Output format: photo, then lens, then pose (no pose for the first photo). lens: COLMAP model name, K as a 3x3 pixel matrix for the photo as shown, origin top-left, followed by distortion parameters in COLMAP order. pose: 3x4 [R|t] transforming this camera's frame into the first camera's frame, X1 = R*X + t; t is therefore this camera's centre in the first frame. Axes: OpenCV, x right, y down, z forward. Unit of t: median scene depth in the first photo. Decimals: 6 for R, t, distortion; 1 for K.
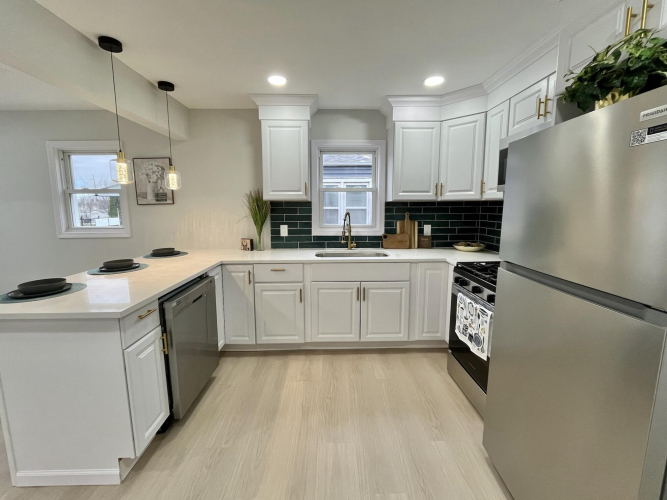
lens RADIAL K [[277.9, 0, 330.0], [0, 277.9, 242.8], [0, 0, 1]] dist [0.001679, -0.002001]
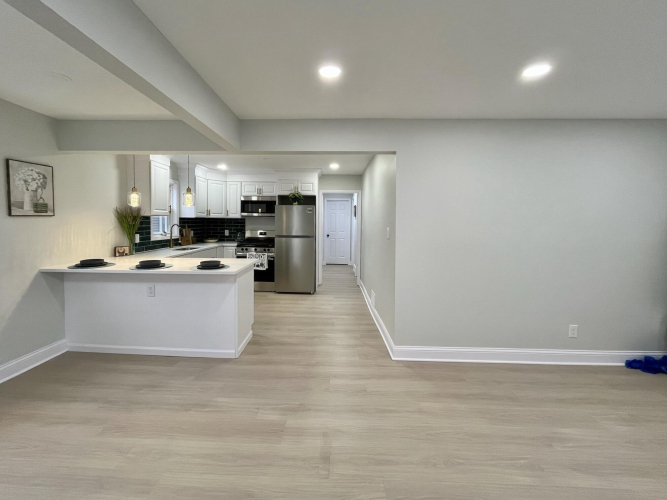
lens RADIAL K [[277.9, 0, 319.7], [0, 277.9, 233.7], [0, 0, 1]] dist [0.001679, -0.002001]
pose [[0.059995, -0.040964, 0.997358, -1.668940], [0.121815, 0.991990, 0.033416, -0.006648], [-0.990738, 0.119489, 0.064504, 0.092037]]
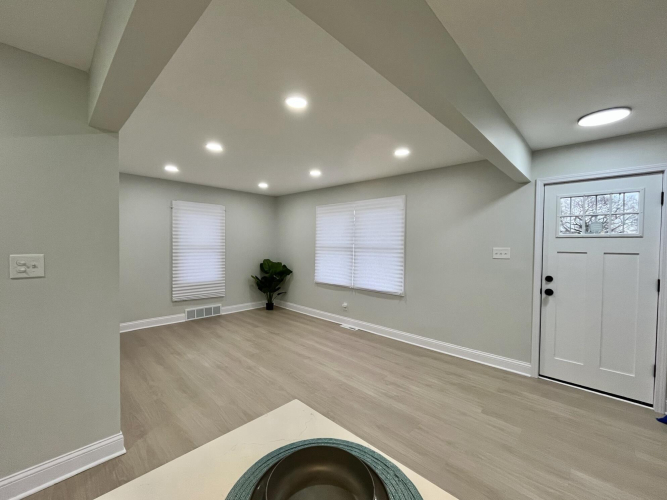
lens RADIAL K [[277.9, 0, 337.6], [0, 277.9, 247.9], [0, 0, 1]] dist [0.001679, -0.002001]
pose [[-0.696548, 0.004083, -0.717499, -0.495034], [-0.105833, 0.988461, 0.108368, -0.096850], [0.709662, 0.151419, -0.688079, 0.718459]]
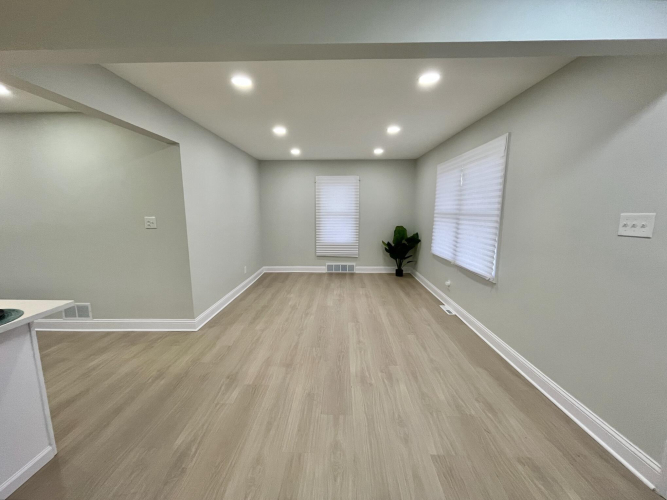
lens RADIAL K [[277.9, 0, 333.7], [0, 277.9, 245.6], [0, 0, 1]] dist [0.001679, -0.002001]
pose [[-0.999026, -0.002658, 0.044057, -1.268369], [0.008881, 0.965660, 0.259656, -0.132784], [-0.043234, 0.259795, -0.964696, 0.992952]]
